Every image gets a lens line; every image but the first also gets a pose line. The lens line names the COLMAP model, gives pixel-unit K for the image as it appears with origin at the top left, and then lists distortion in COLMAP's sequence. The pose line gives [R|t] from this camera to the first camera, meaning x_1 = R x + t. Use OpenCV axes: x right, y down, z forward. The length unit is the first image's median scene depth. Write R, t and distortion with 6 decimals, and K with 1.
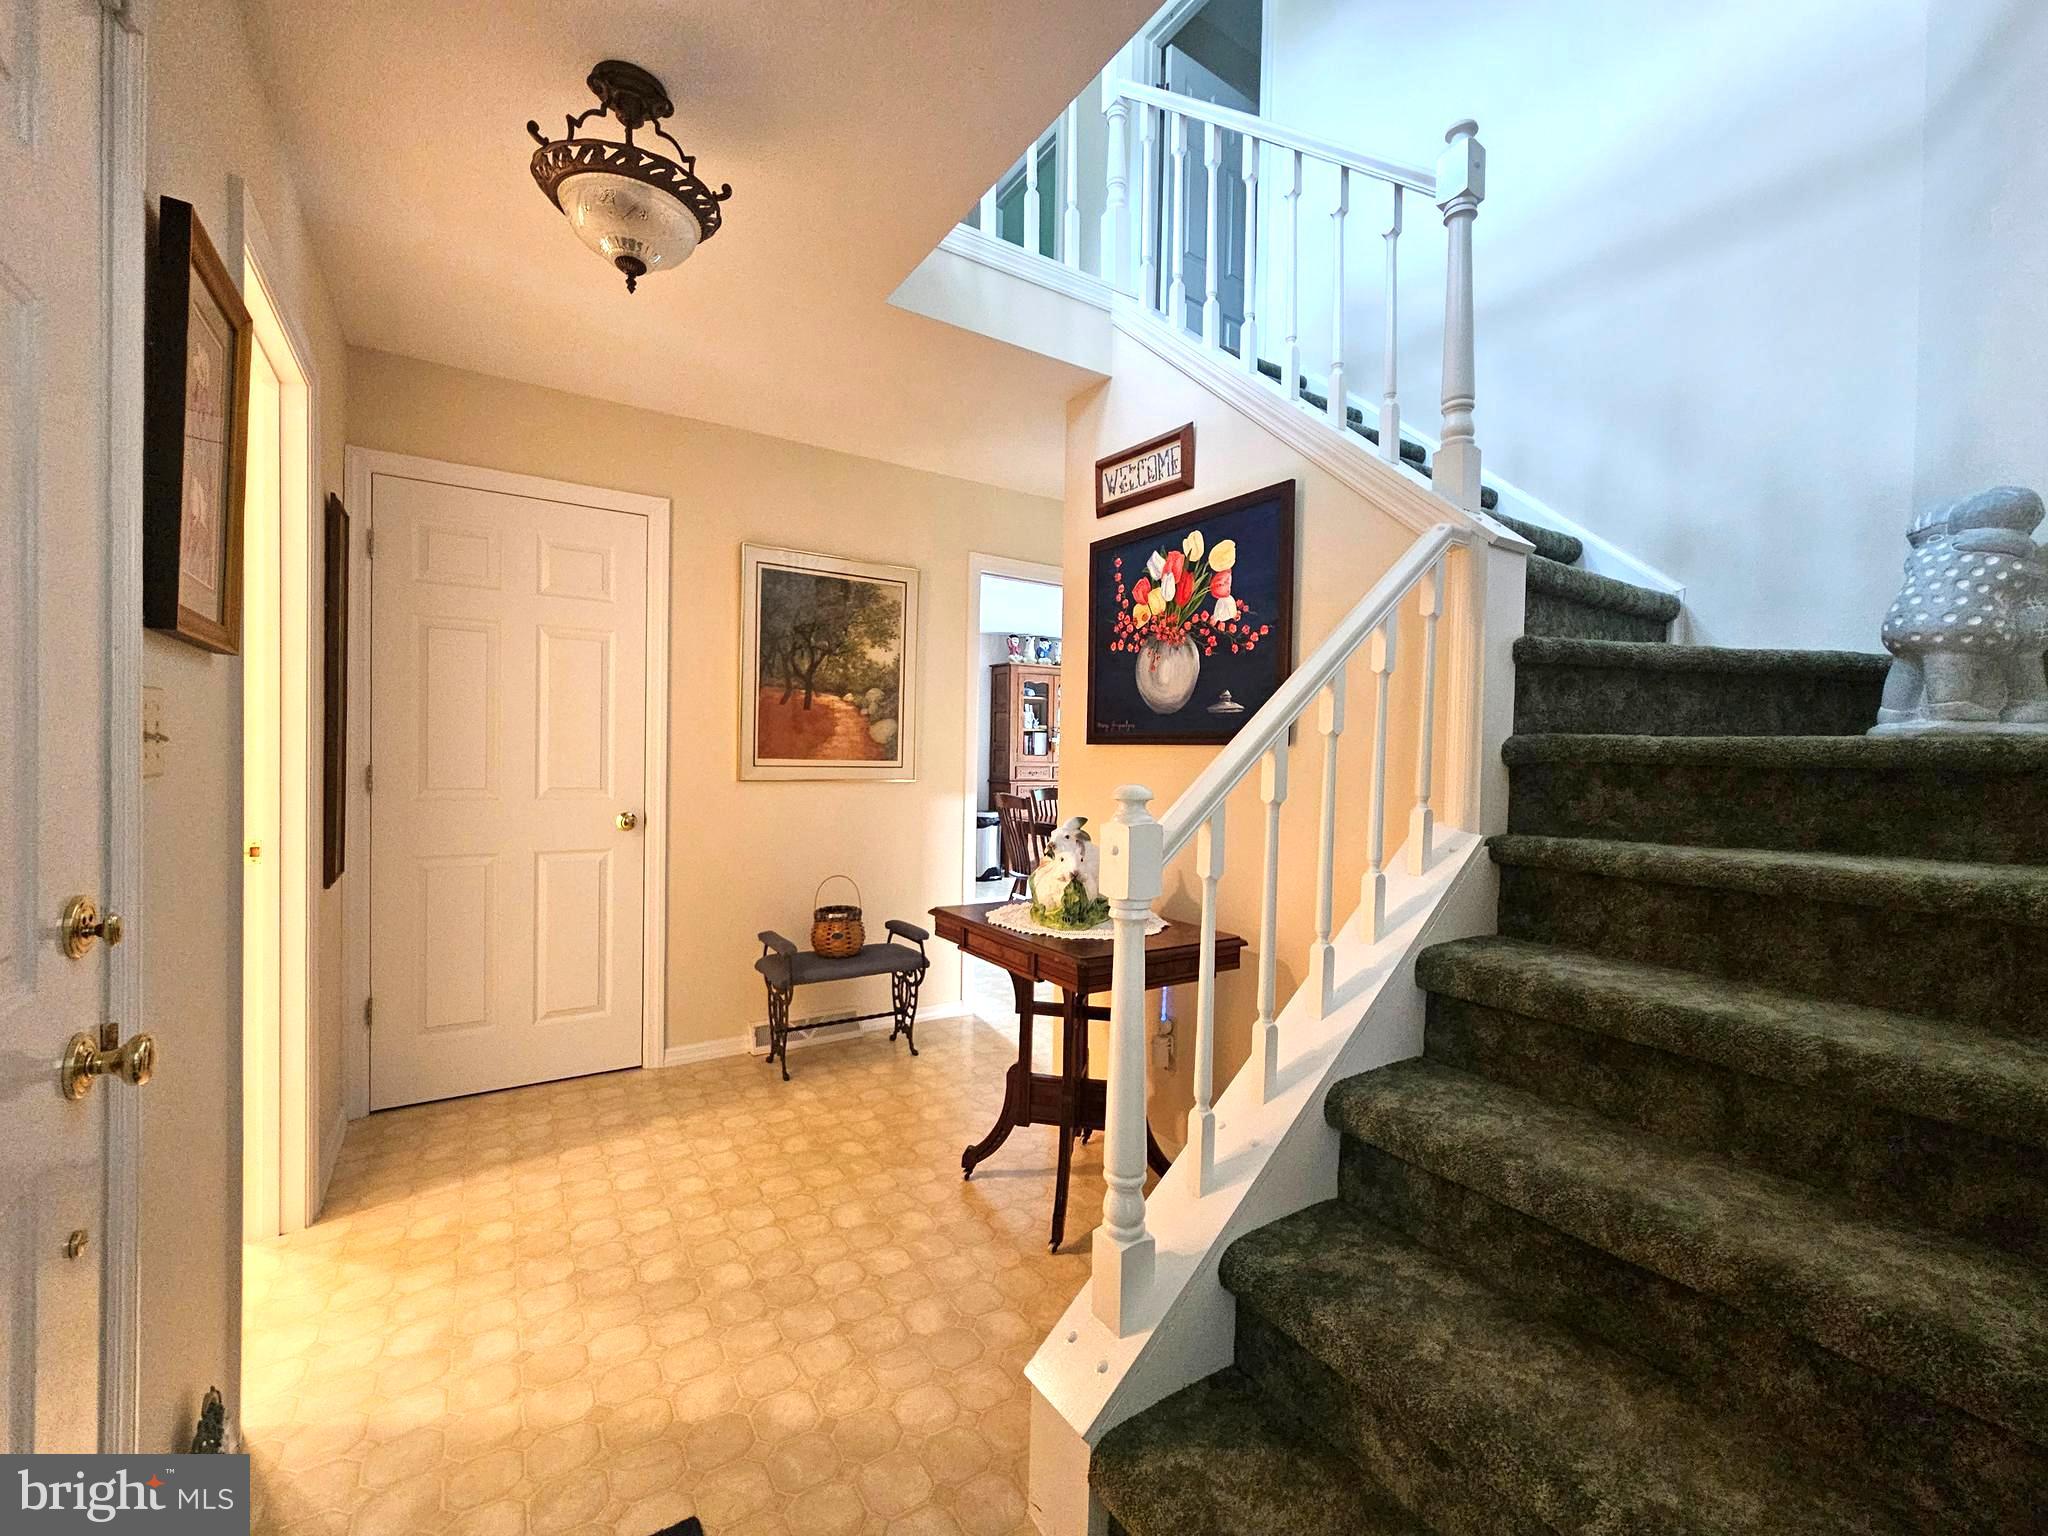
lens RADIAL K [[839.9, 0, 1010.5], [0, 839.9, 773.6], [0, 0, 1]] dist [-0.009779, 0.000738]
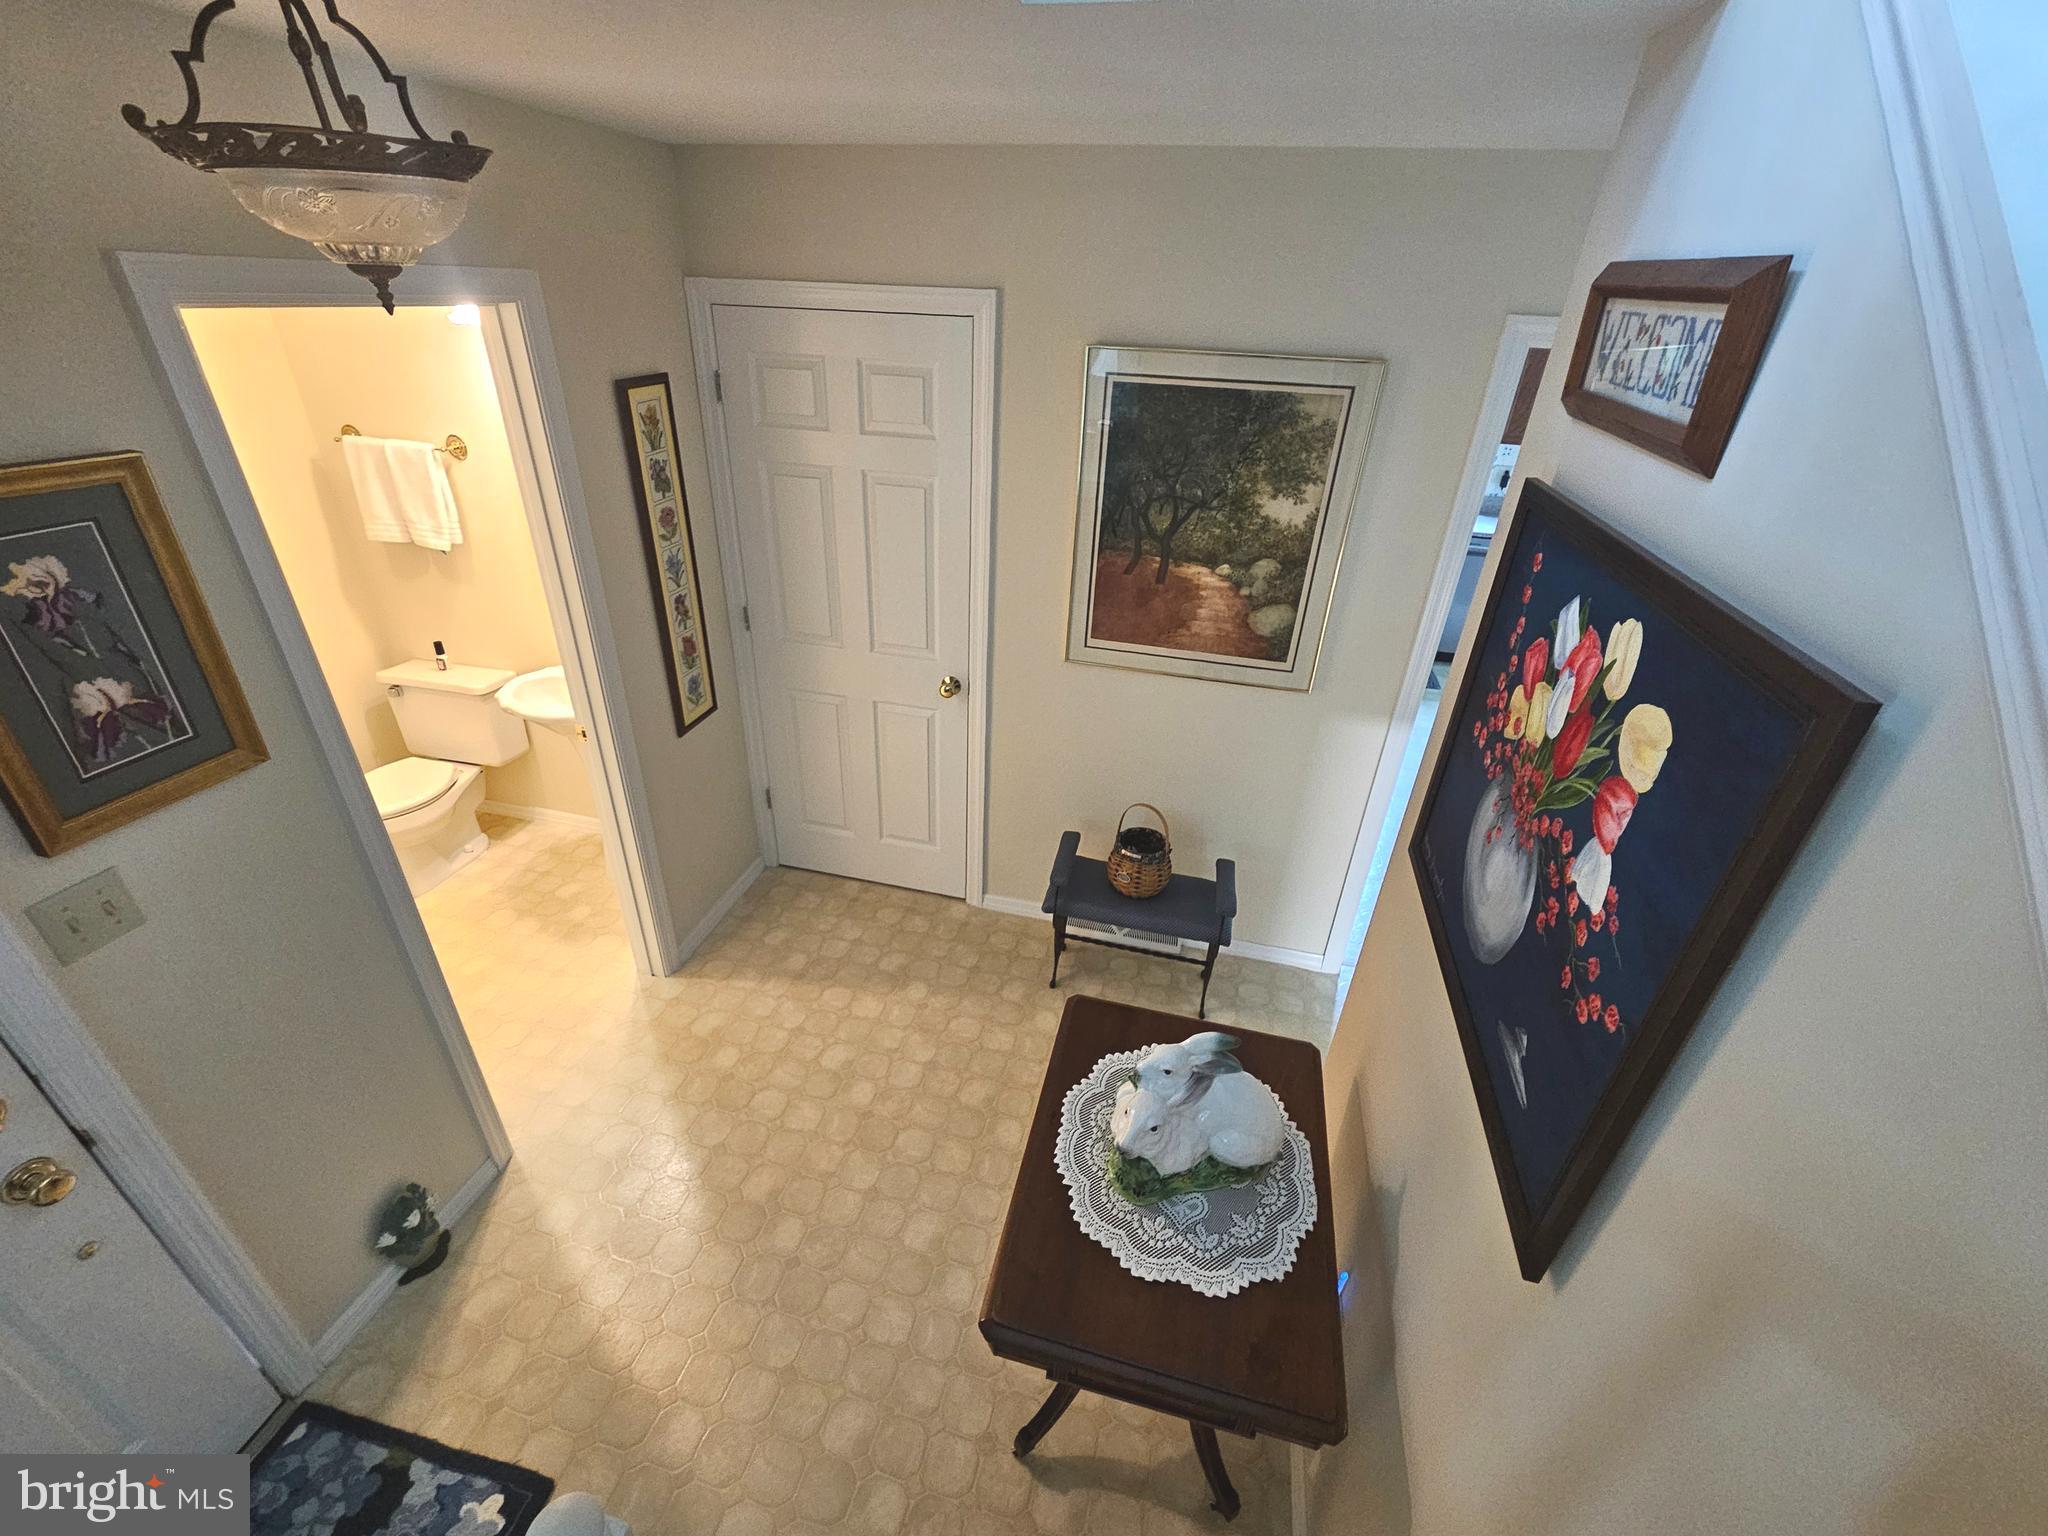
lens RADIAL K [[839.9, 0, 1015.6], [0, 839.9, 759.7], [0, 0, 1]] dist [-0.009779, 0.000738]
pose [[0.675461, 0.360304, -0.643377, 0.205181], [-0.035783, 0.887486, 0.459443, -0.275021], [0.736527, -0.287314, 0.612355, 0.408262]]
